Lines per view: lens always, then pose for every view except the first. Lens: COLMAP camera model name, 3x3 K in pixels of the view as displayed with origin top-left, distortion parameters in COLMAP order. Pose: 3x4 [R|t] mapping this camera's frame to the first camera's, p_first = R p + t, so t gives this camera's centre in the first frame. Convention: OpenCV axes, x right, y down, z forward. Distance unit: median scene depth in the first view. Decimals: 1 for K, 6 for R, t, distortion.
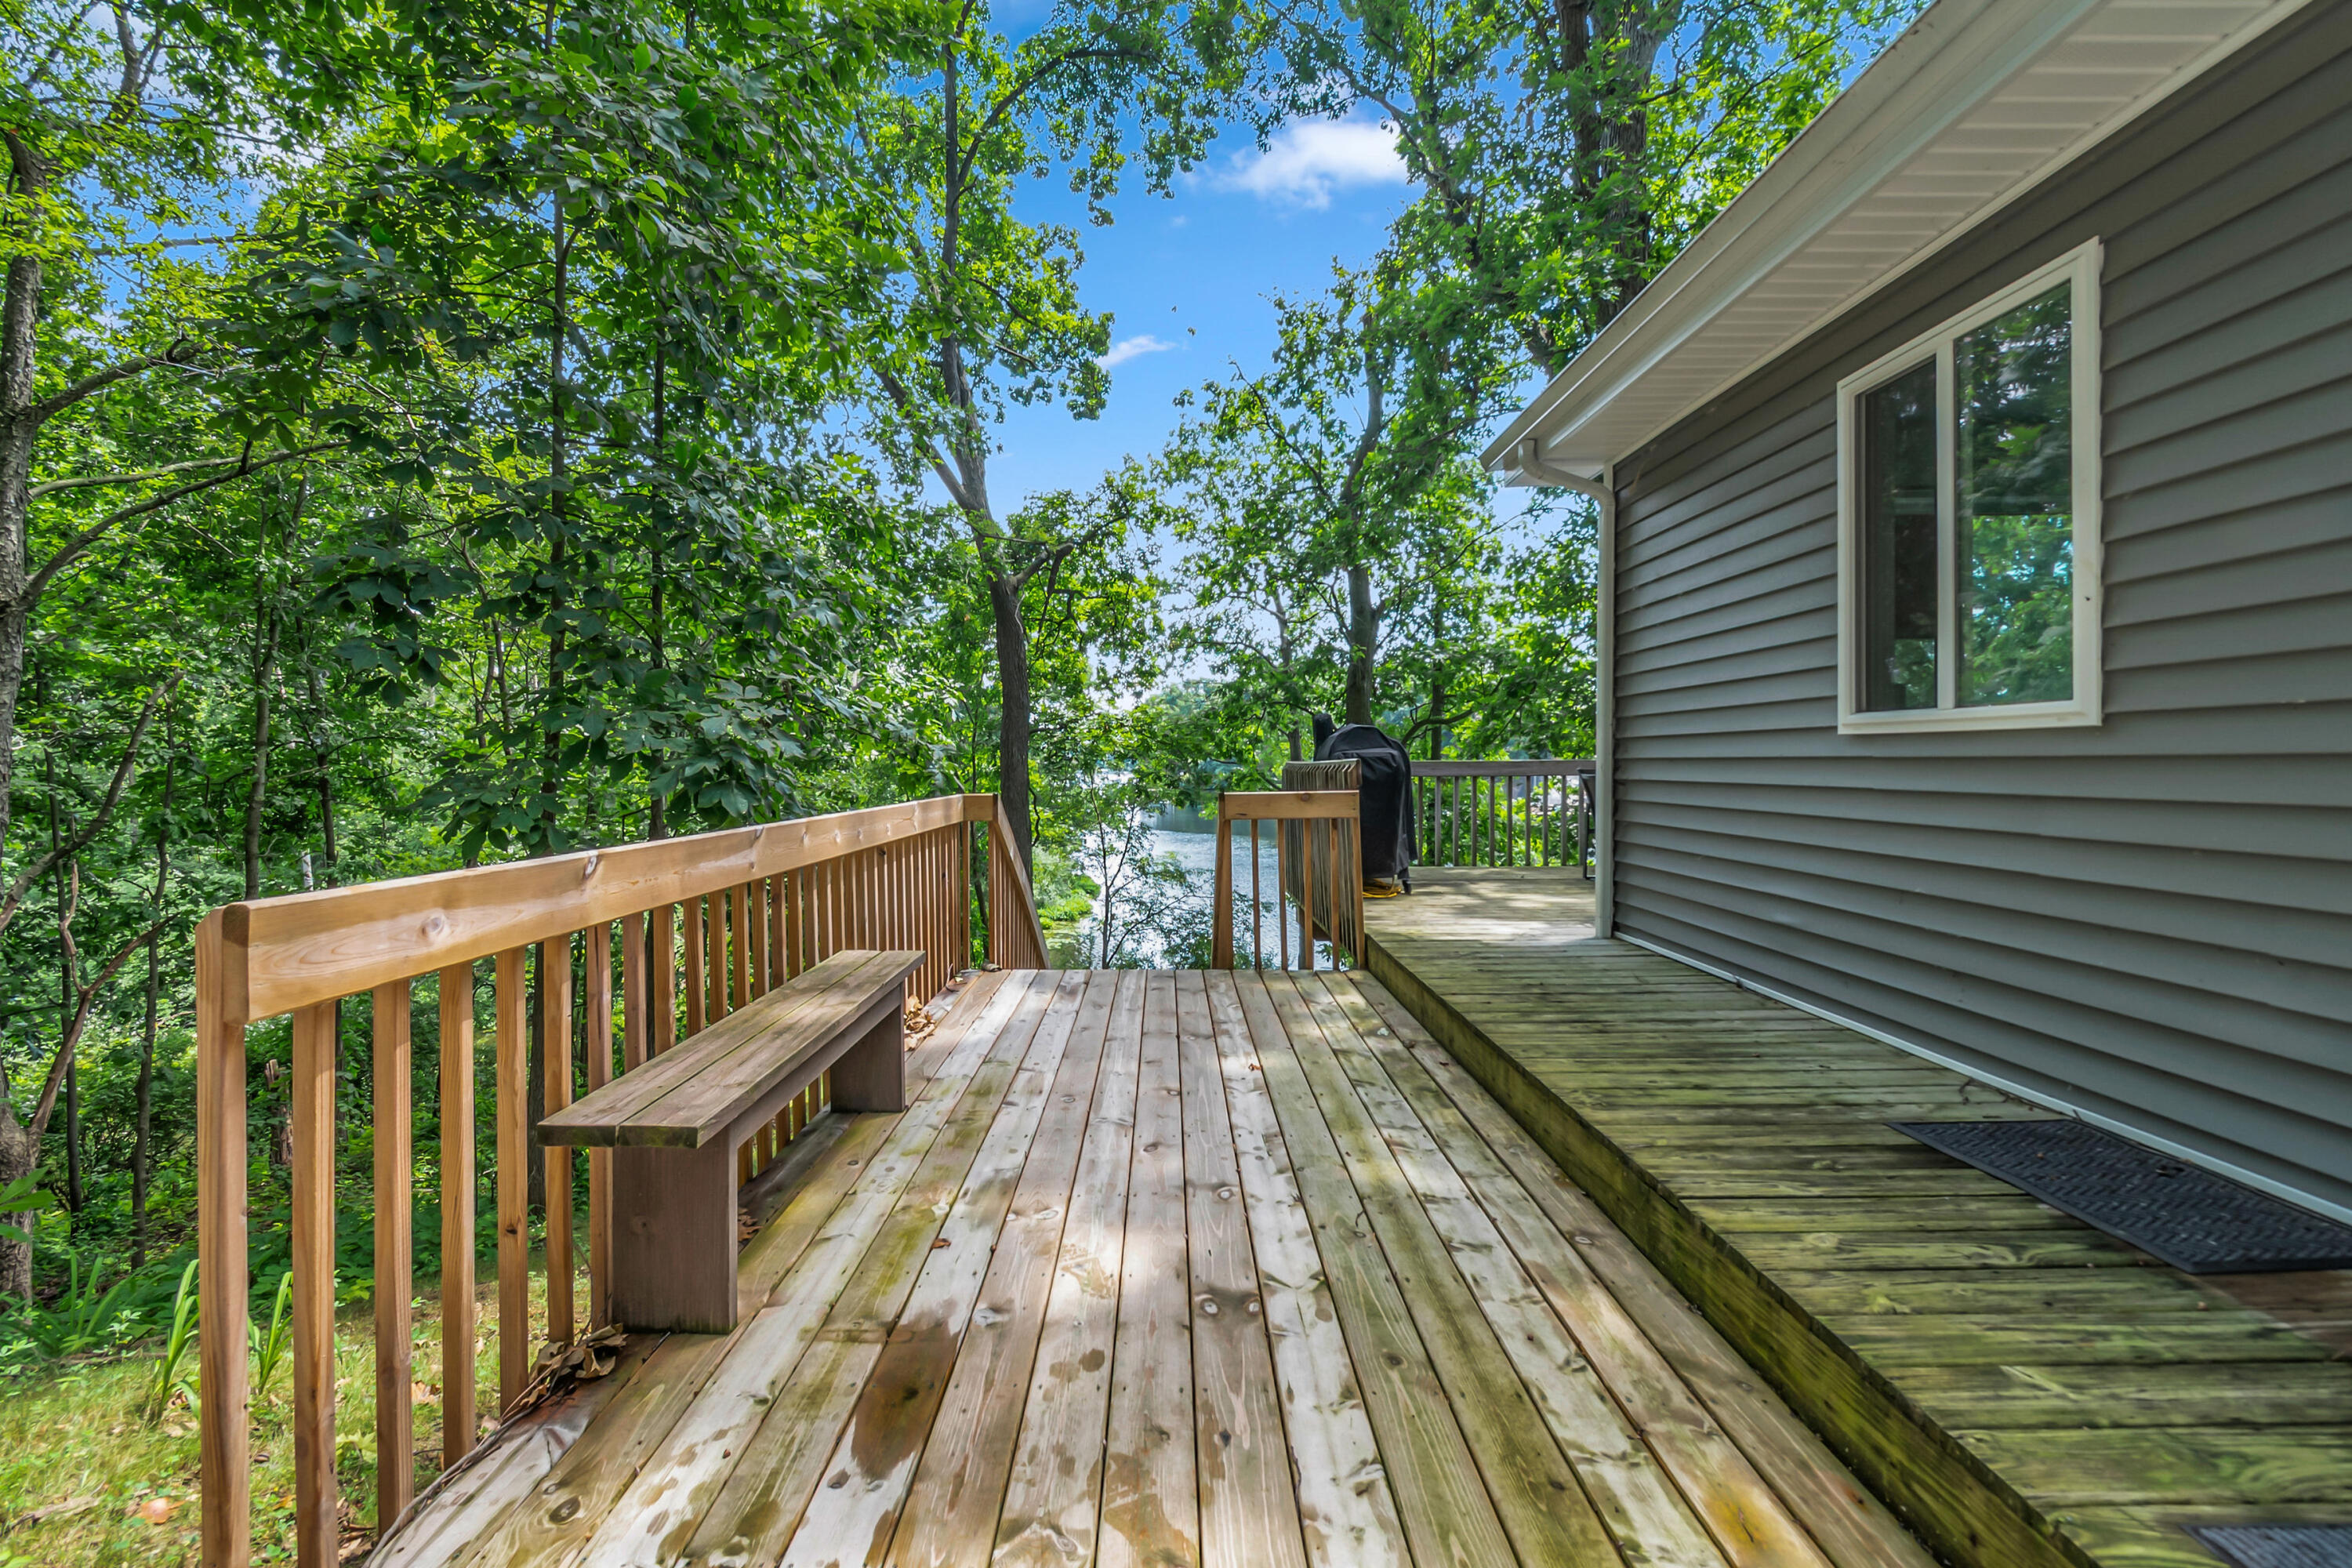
lens RADIAL K [[1061.2, 0, 1133.1], [0, 1061.2, 775.3], [0, 0, 1]] dist [0.002800, -0.005755]
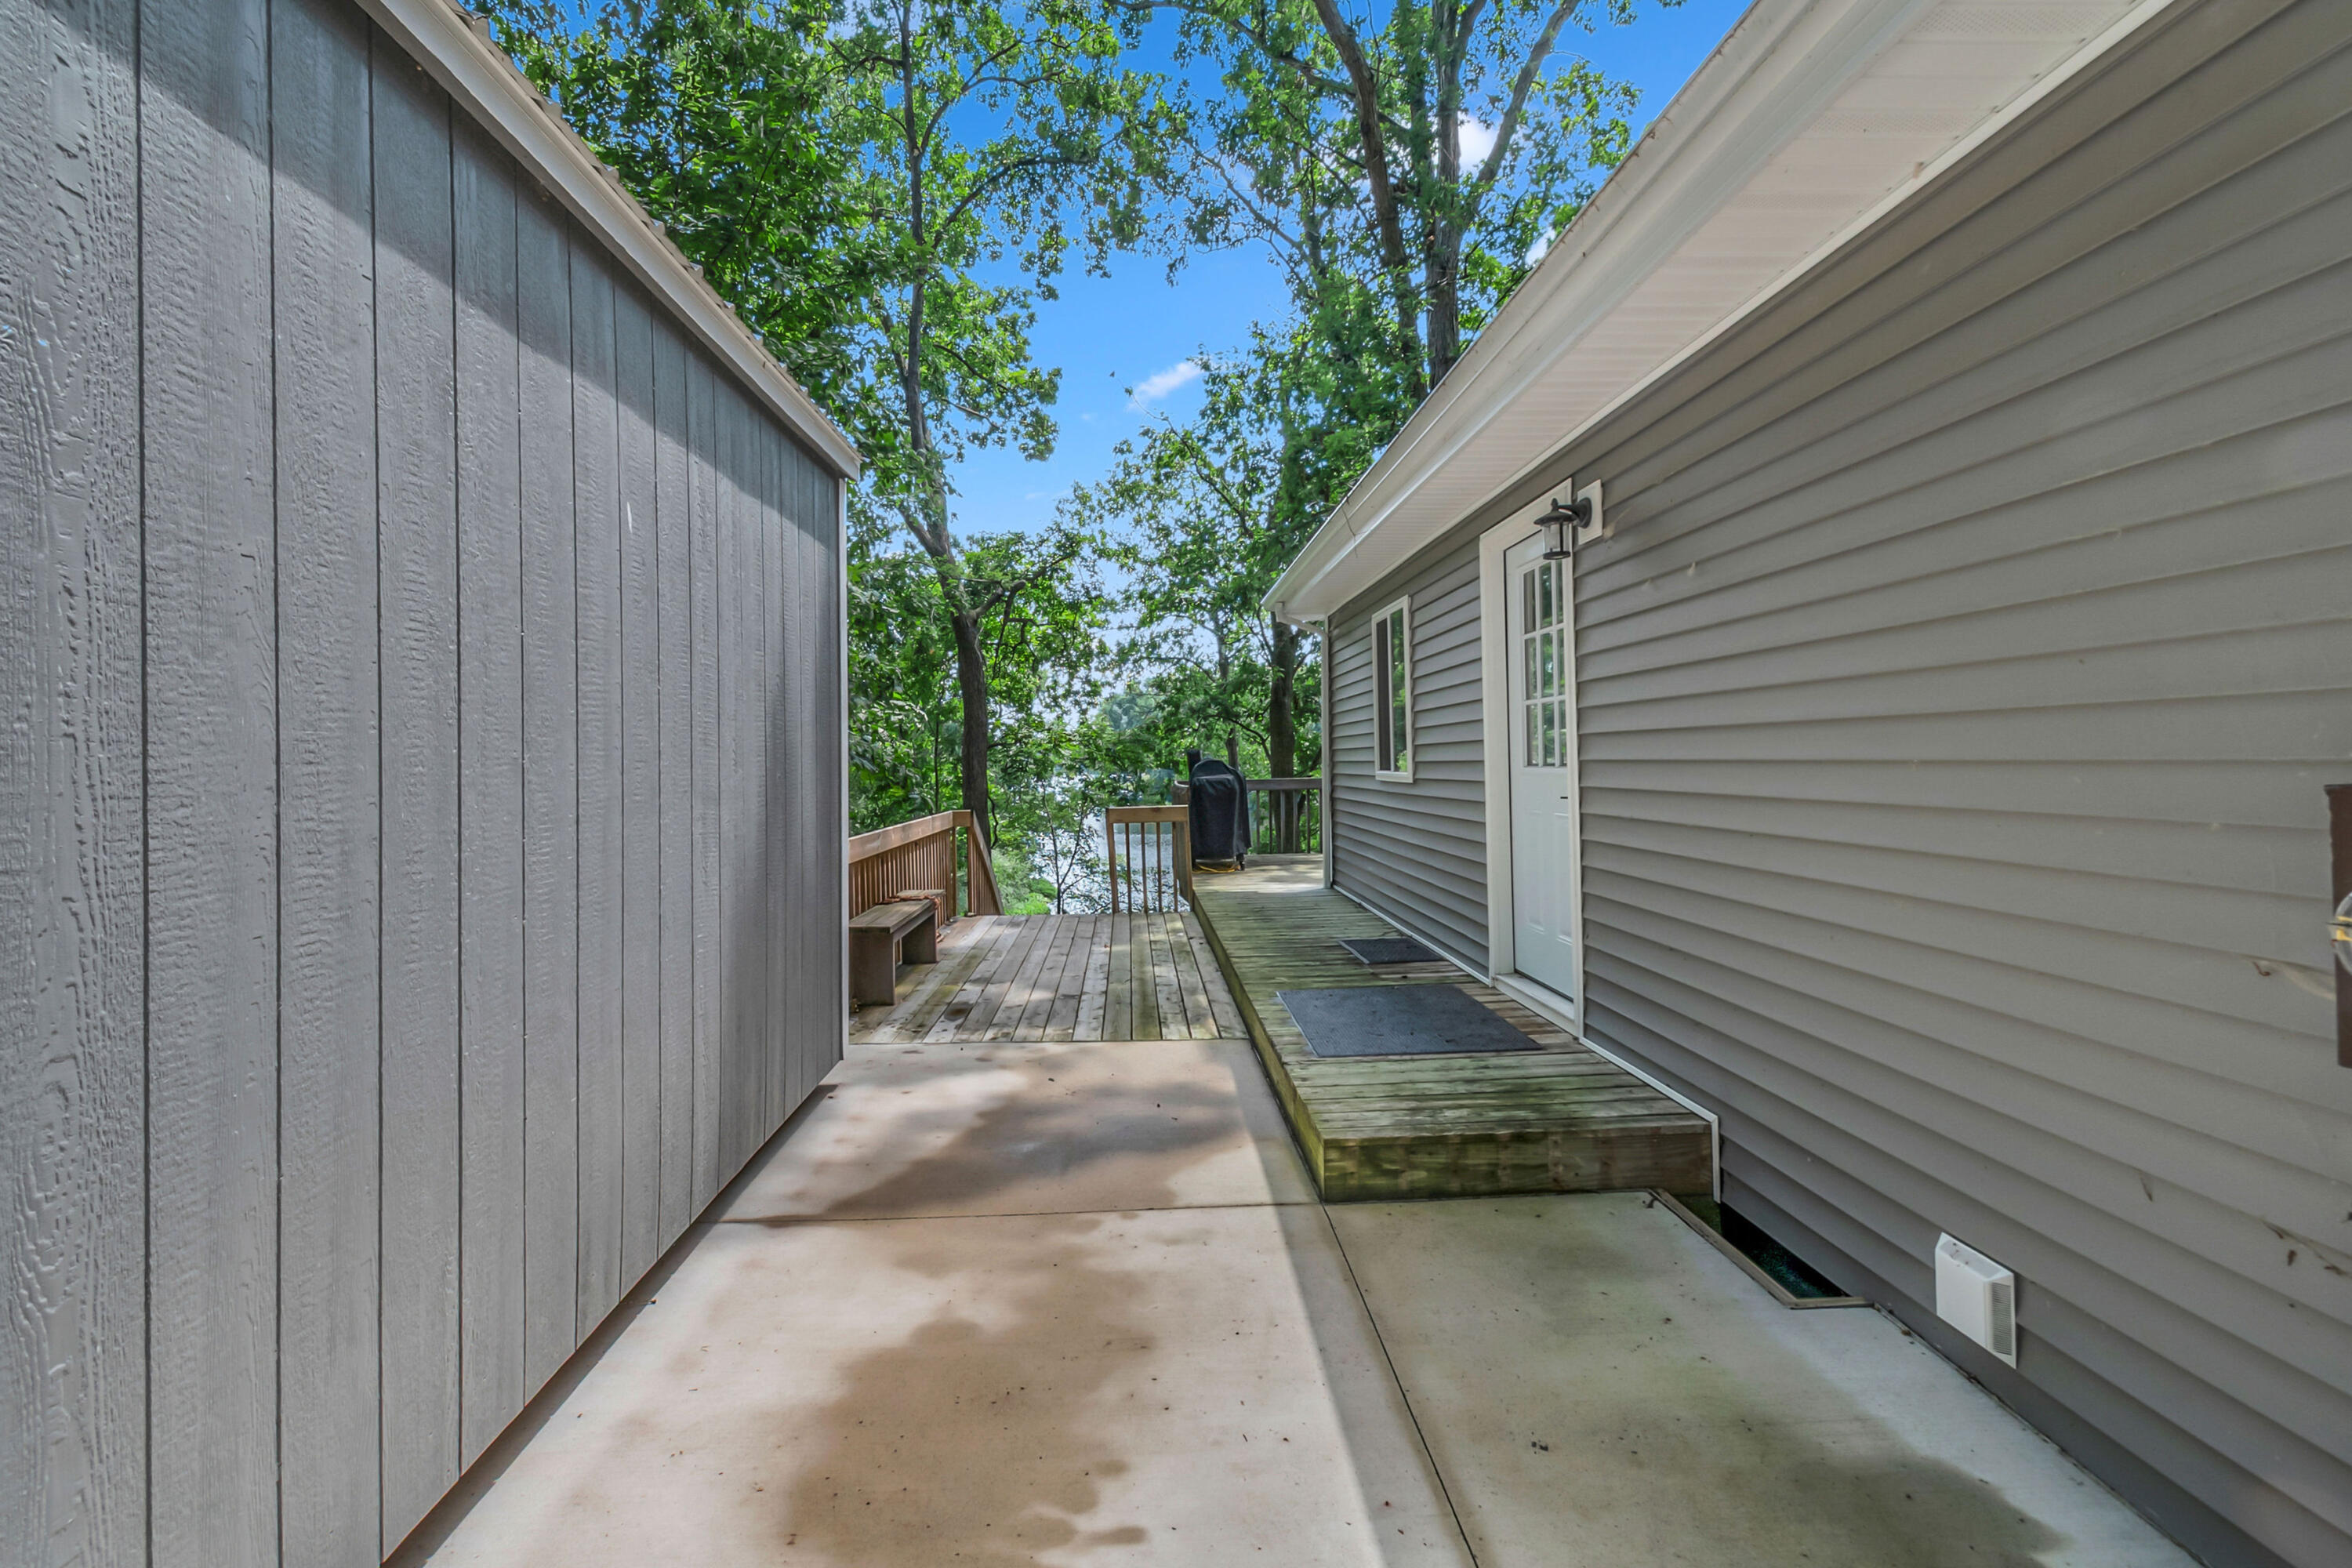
lens RADIAL K [[1070.3, 0, 1124.9], [0, 1070.3, 756.3], [0, 0, 1]] dist [0.001717, 0.000048]
pose [[0.999458, -0.008345, 0.031837, 0.010537], [0.008988, 0.999757, -0.020118, -0.005153], [-0.031661, 0.020394, 0.999291, -0.124661]]
